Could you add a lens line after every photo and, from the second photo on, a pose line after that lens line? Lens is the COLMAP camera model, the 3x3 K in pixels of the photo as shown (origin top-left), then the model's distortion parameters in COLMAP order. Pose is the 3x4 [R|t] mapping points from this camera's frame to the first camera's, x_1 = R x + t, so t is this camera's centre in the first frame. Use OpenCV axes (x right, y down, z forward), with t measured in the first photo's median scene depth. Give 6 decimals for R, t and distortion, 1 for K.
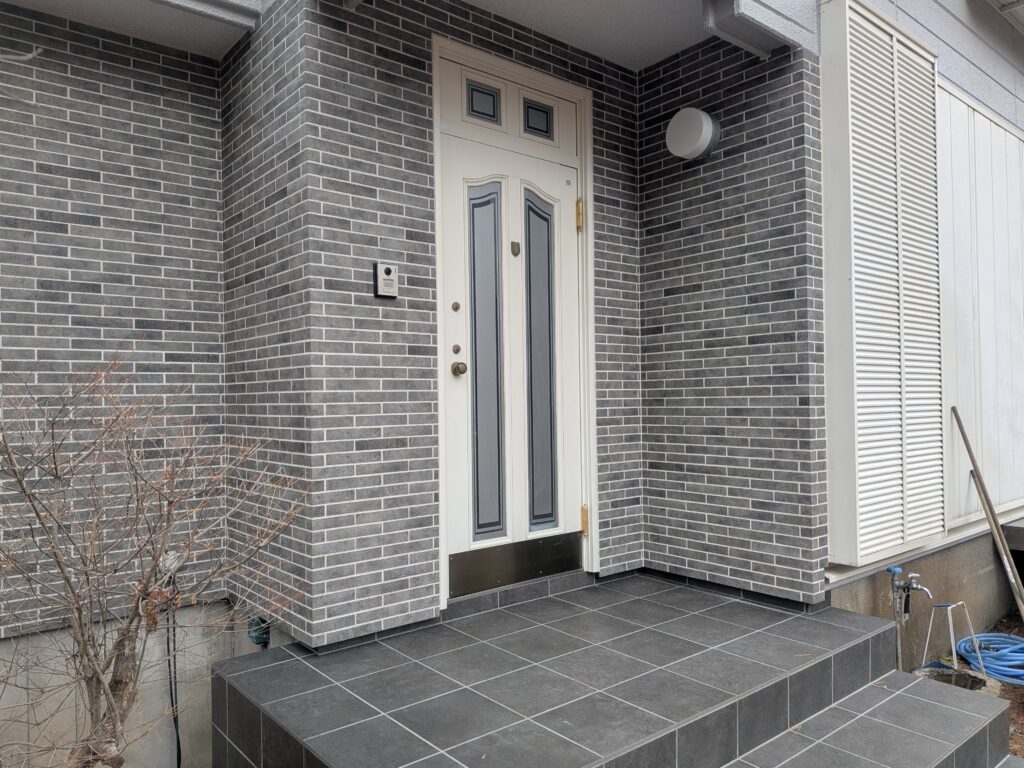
lens RADIAL K [[723.4, 0, 513.1], [0, 723.4, 388.1], [0, 0, 1]] dist [0.063463, -0.041030]
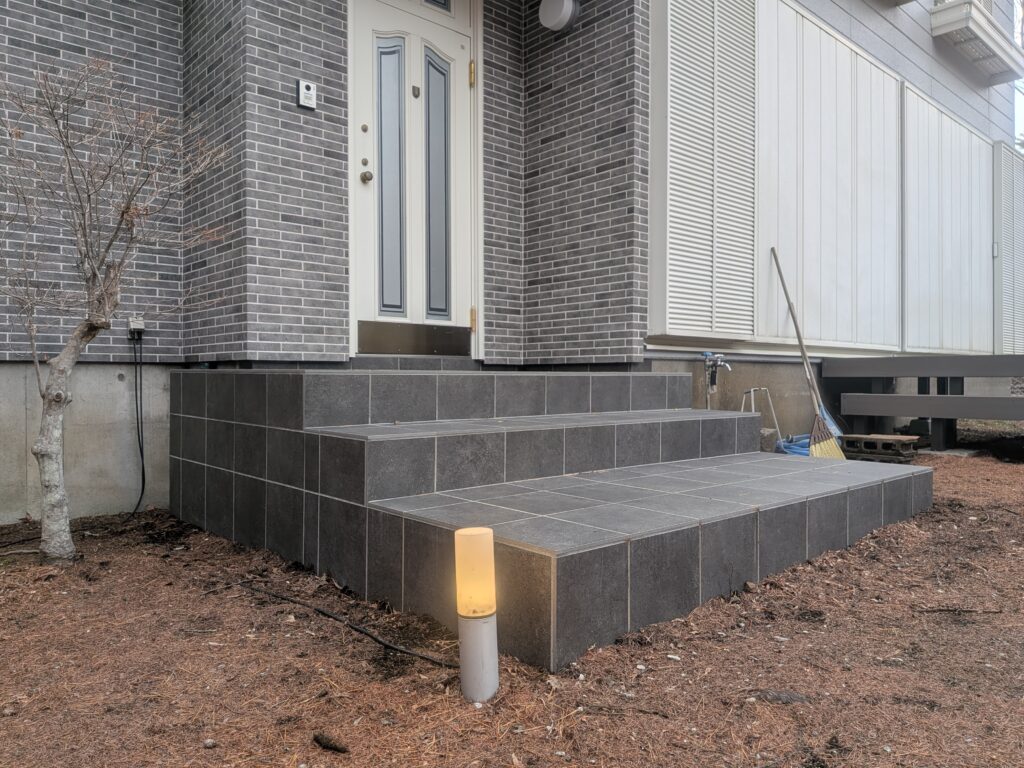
lens RADIAL K [[723.4, 0, 515.1], [0, 723.4, 381.4], [0, 0, 1]] dist [0.063463, -0.041030]
pose [[0.999349, 0.016467, 0.032109, 0.149975], [-0.016721, 0.999831, 0.007647, 0.315726], [-0.031978, -0.008179, 0.999455, -0.305237]]
